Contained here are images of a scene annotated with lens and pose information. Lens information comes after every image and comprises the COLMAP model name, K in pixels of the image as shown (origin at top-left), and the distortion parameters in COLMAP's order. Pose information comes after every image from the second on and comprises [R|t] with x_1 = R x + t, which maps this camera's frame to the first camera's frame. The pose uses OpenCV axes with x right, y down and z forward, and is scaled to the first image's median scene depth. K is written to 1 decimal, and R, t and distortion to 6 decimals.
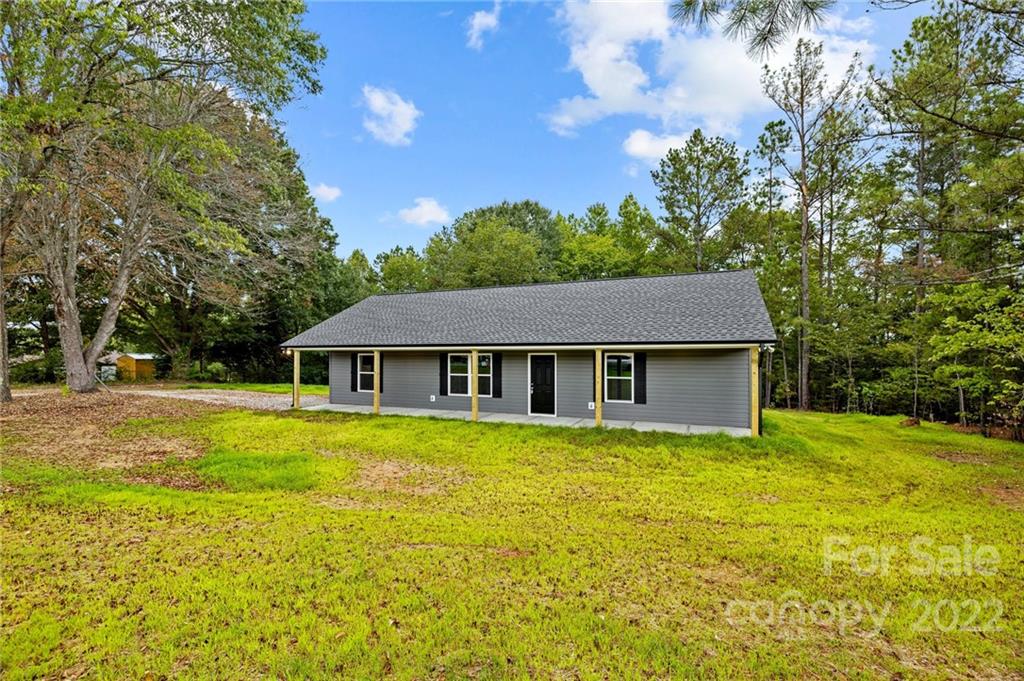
lens RADIAL K [[435.4, 0, 511.6], [0, 435.4, 338.4], [0, 0, 1]] dist [0.001114, -0.000707]
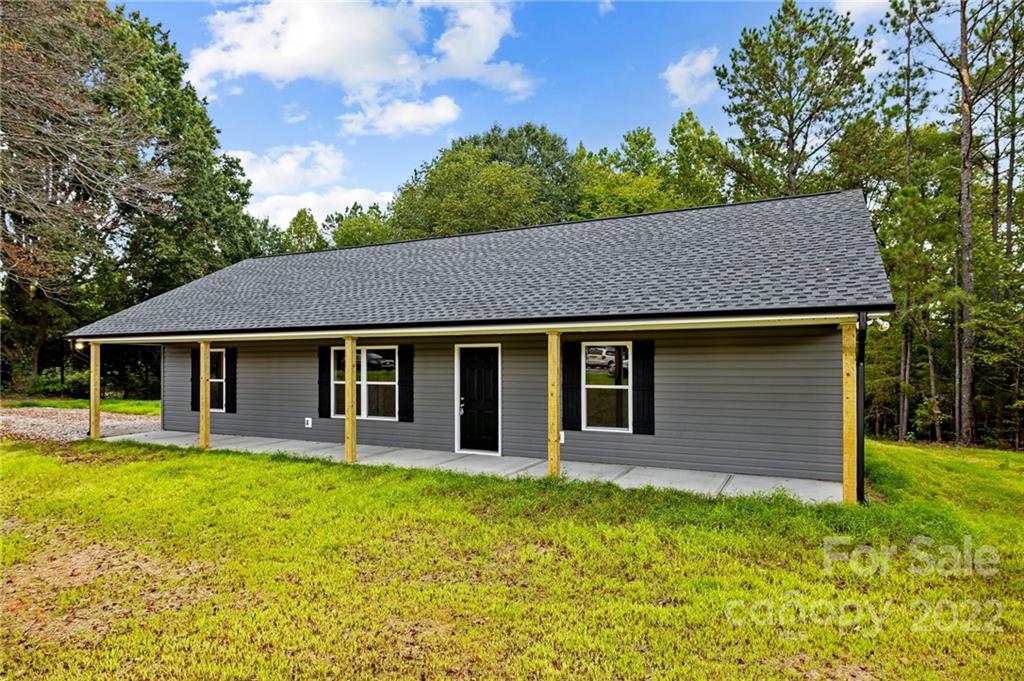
lens RADIAL K [[596.8, 0, 512.0], [0, 596.8, 343.9], [0, 0, 1]] dist [0.005371, -0.003057]
pose [[0.997982, -0.003602, -0.063403, 0.133394], [0.003966, 0.999976, 0.005619, 0.024094], [0.063381, -0.005860, 0.997972, 0.182492]]
